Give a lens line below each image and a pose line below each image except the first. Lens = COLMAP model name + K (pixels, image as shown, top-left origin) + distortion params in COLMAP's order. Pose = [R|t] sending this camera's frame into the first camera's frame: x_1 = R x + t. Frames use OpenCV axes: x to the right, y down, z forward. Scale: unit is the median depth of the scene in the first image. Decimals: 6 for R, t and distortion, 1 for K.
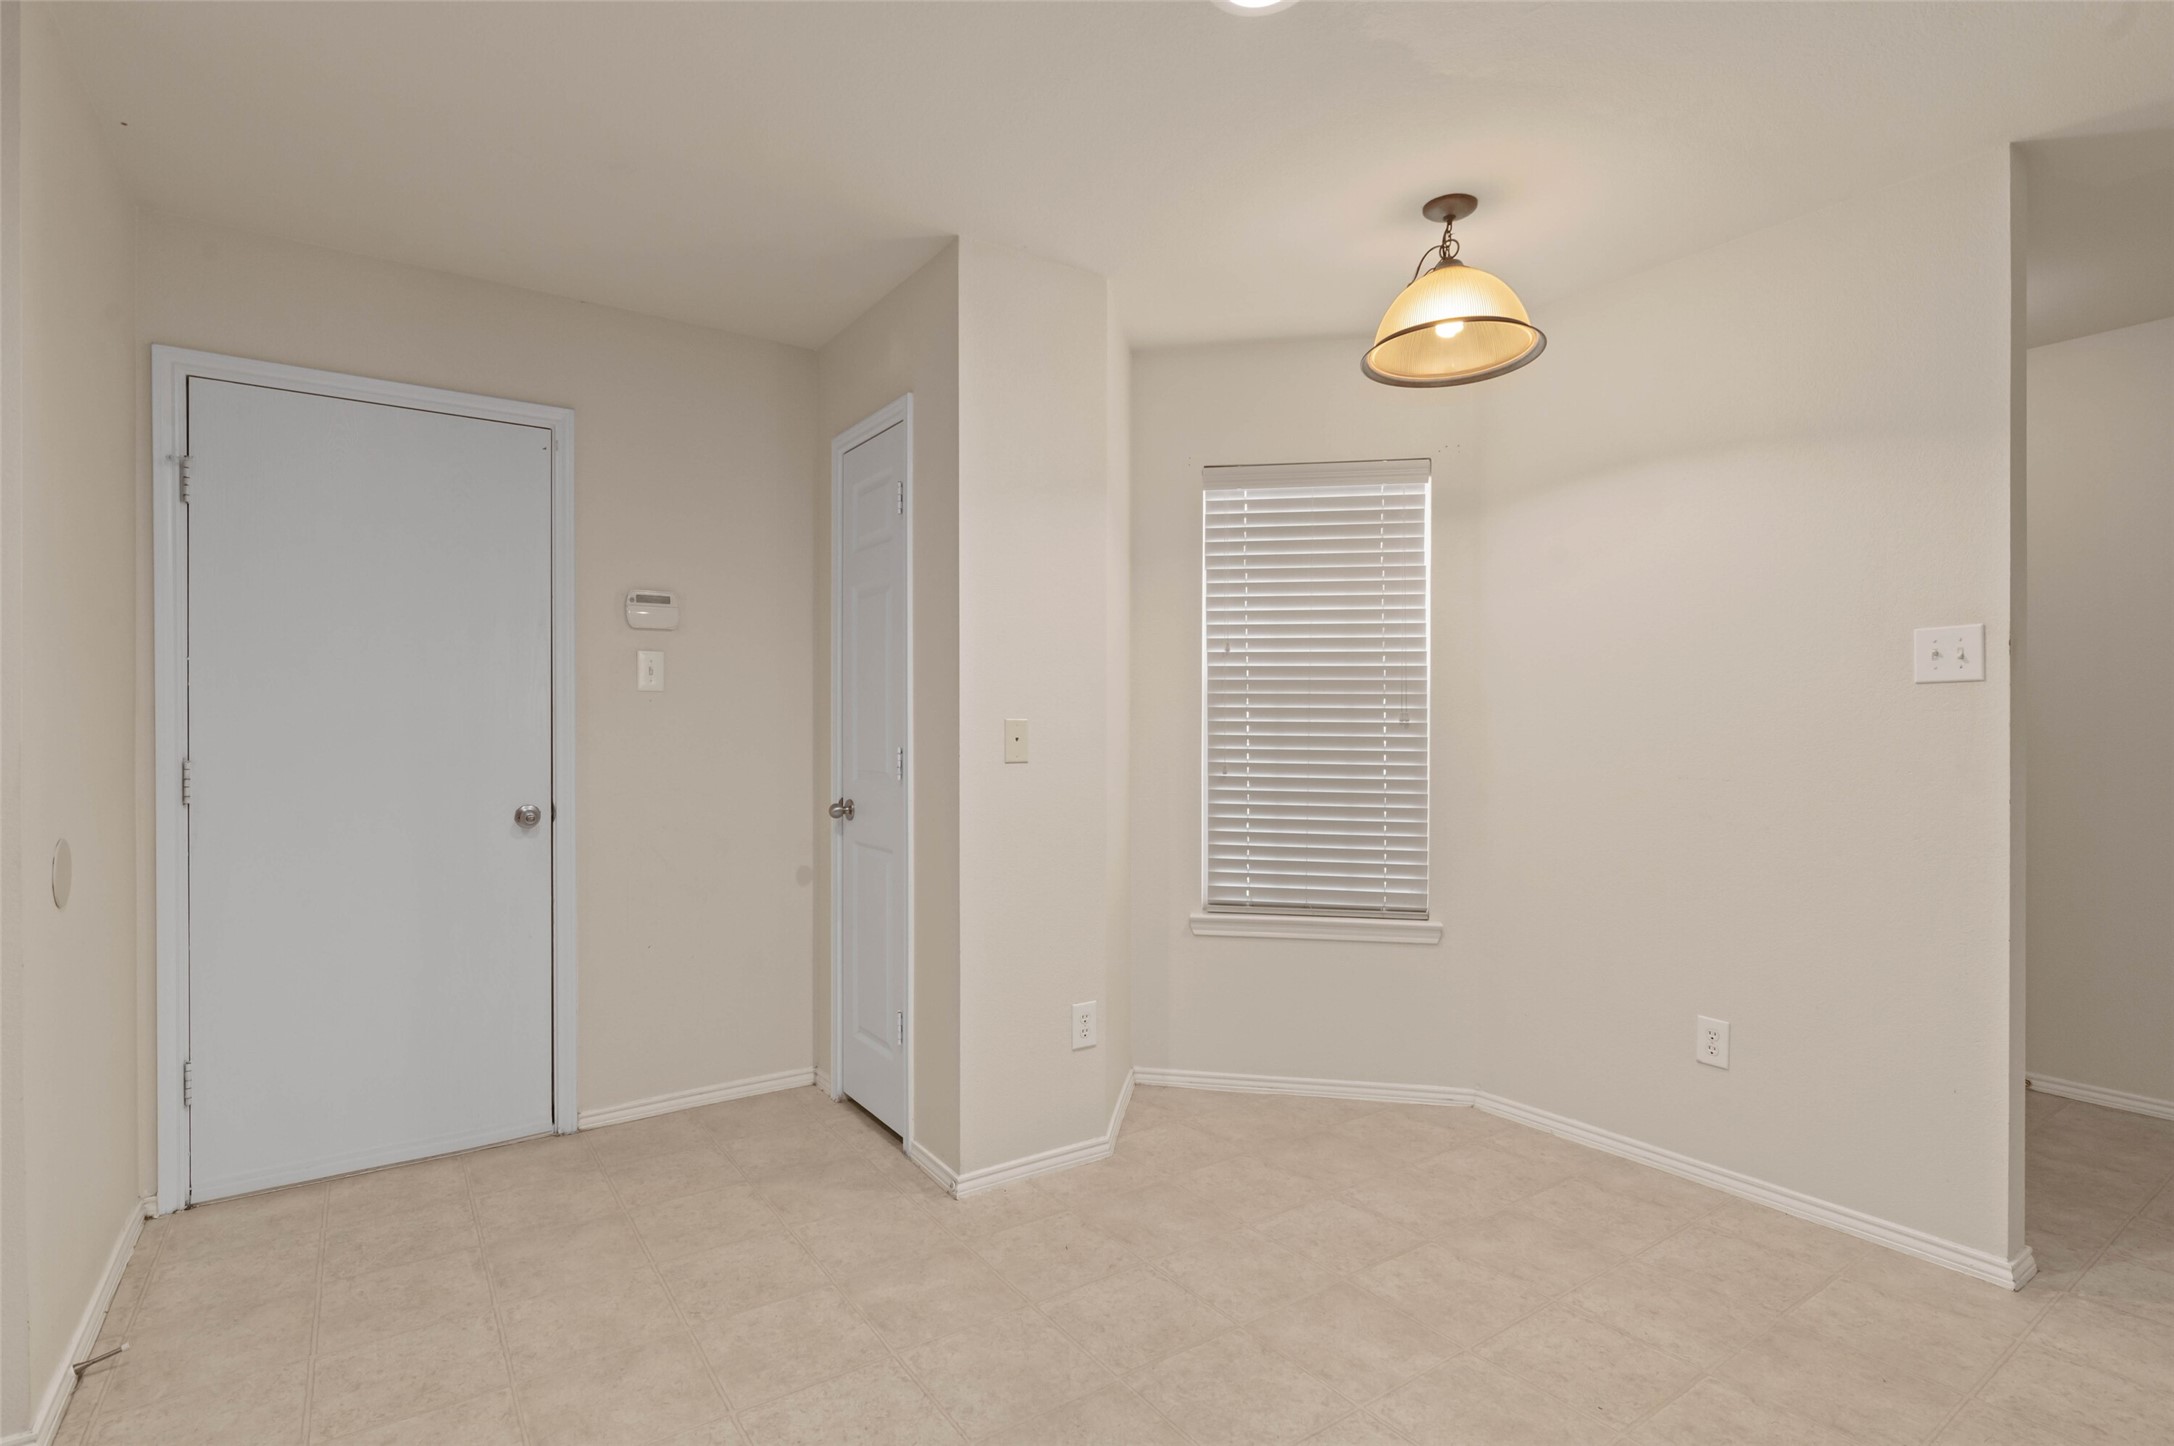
lens RADIAL K [[1035.3, 0, 1091.1], [0, 1035.3, 729.1], [0, 0, 1]] dist [-0.005295, -0.000769]
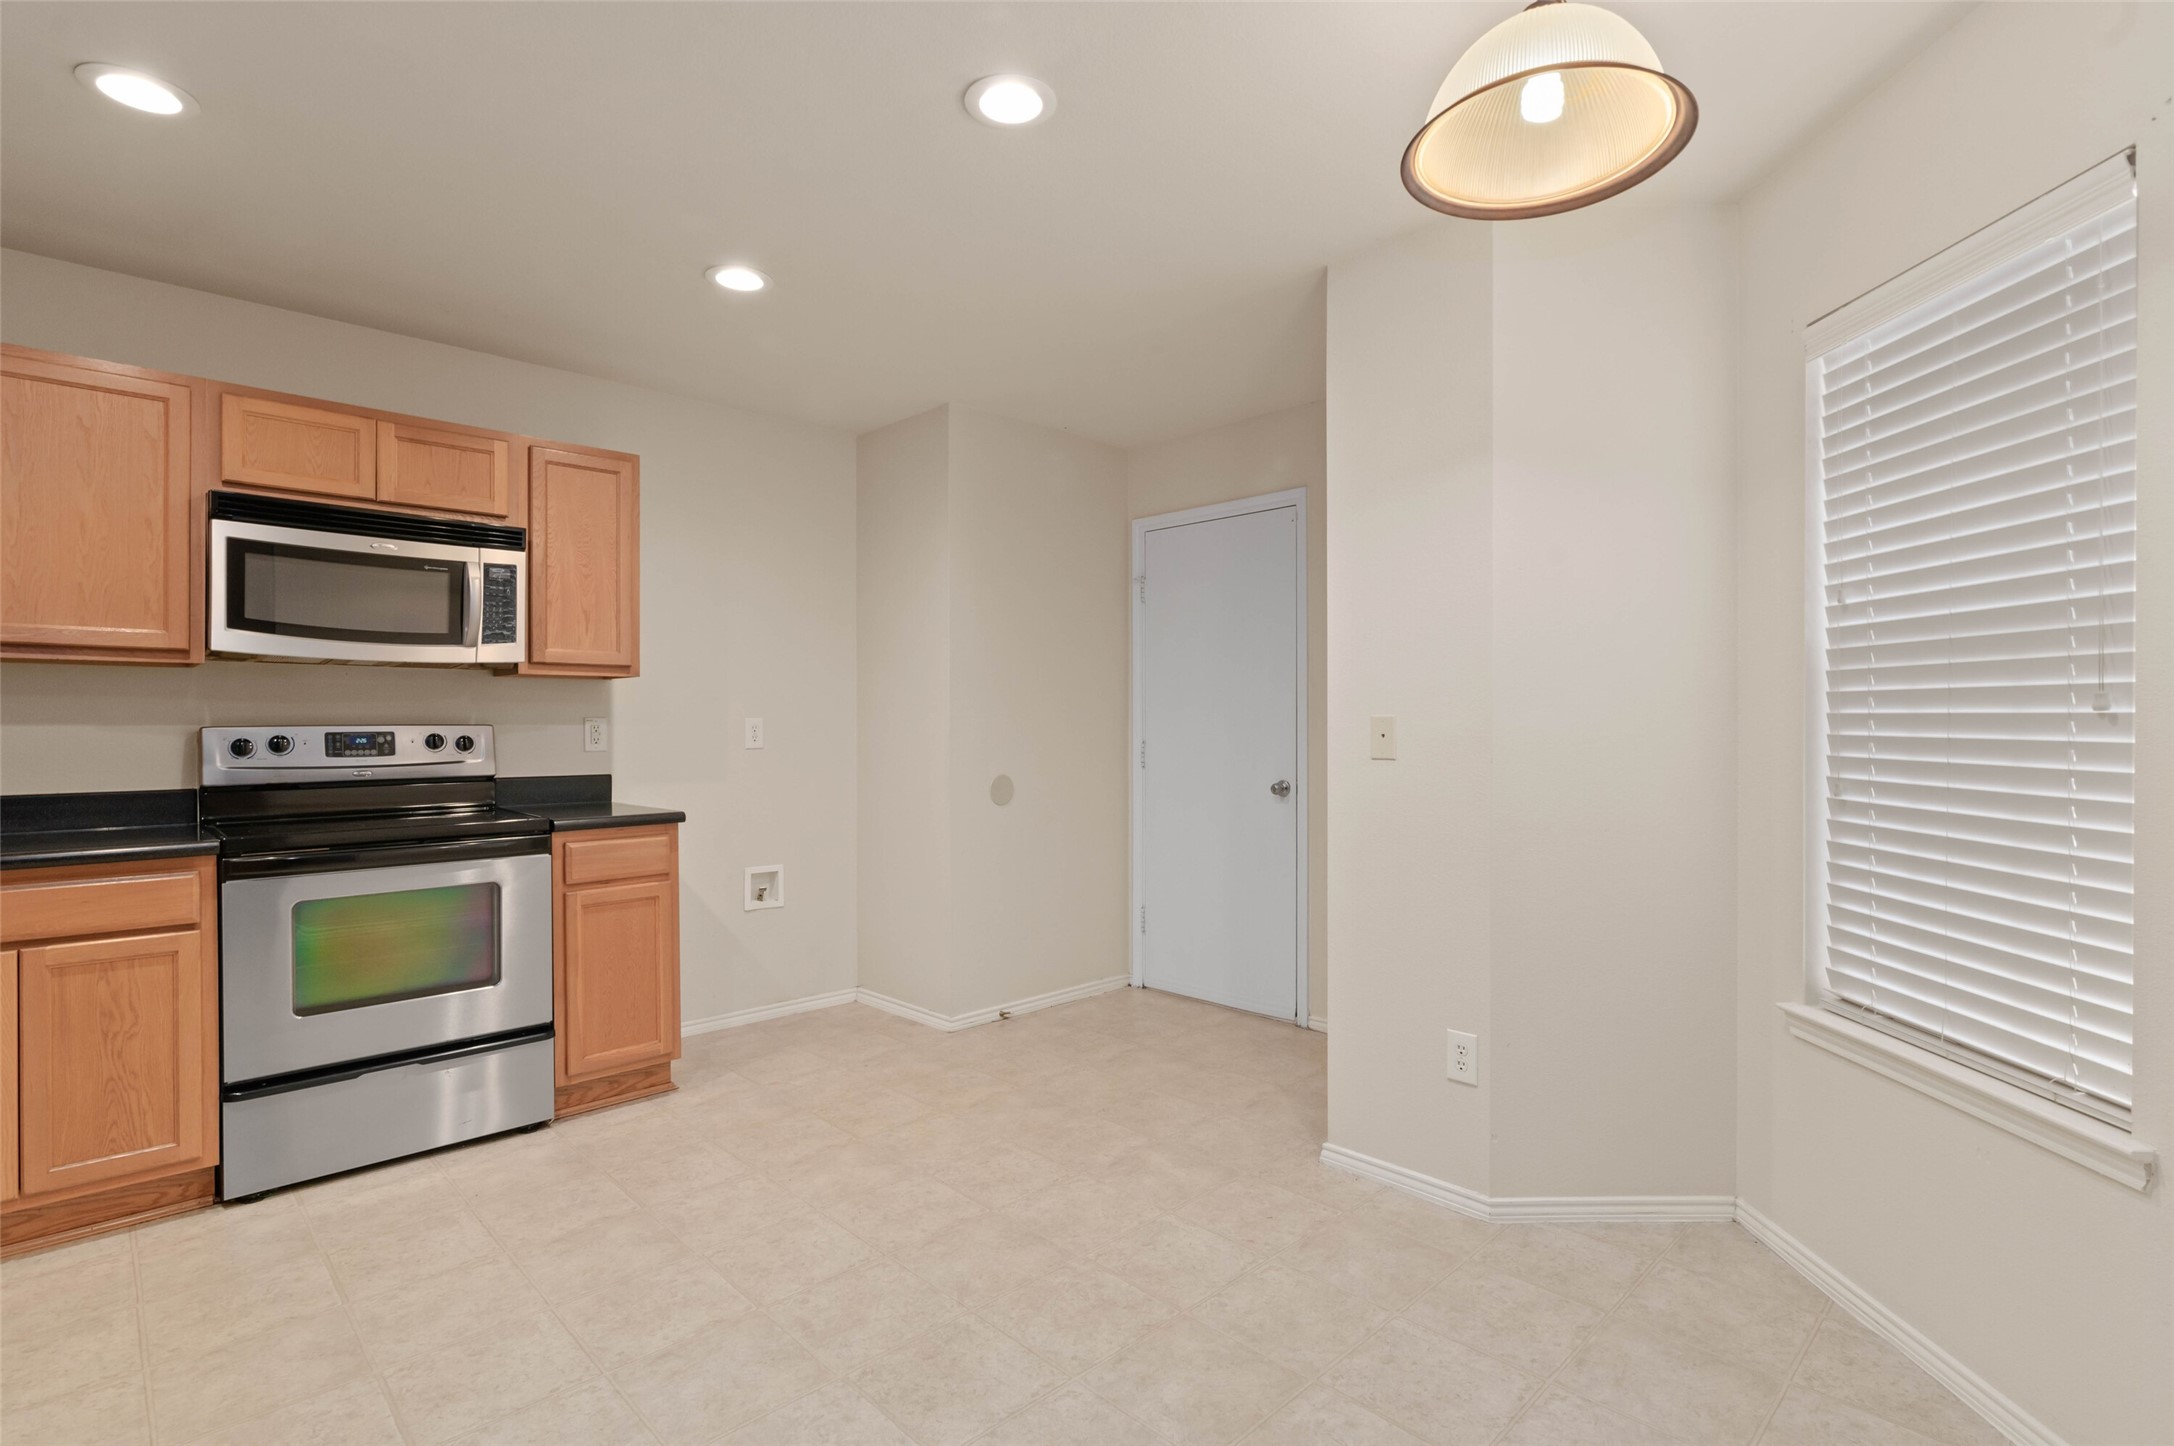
lens RADIAL K [[1038.9, 0, 1091.0], [0, 1038.9, 721.8], [0, 0, 1]] dist [-0.004878, -0.000440]
pose [[0.166159, -0.002762, -0.986095, 0.781463], [0.000750, 0.999996, -0.002674, -0.001064], [0.986099, -0.000296, 0.166161, 0.508284]]
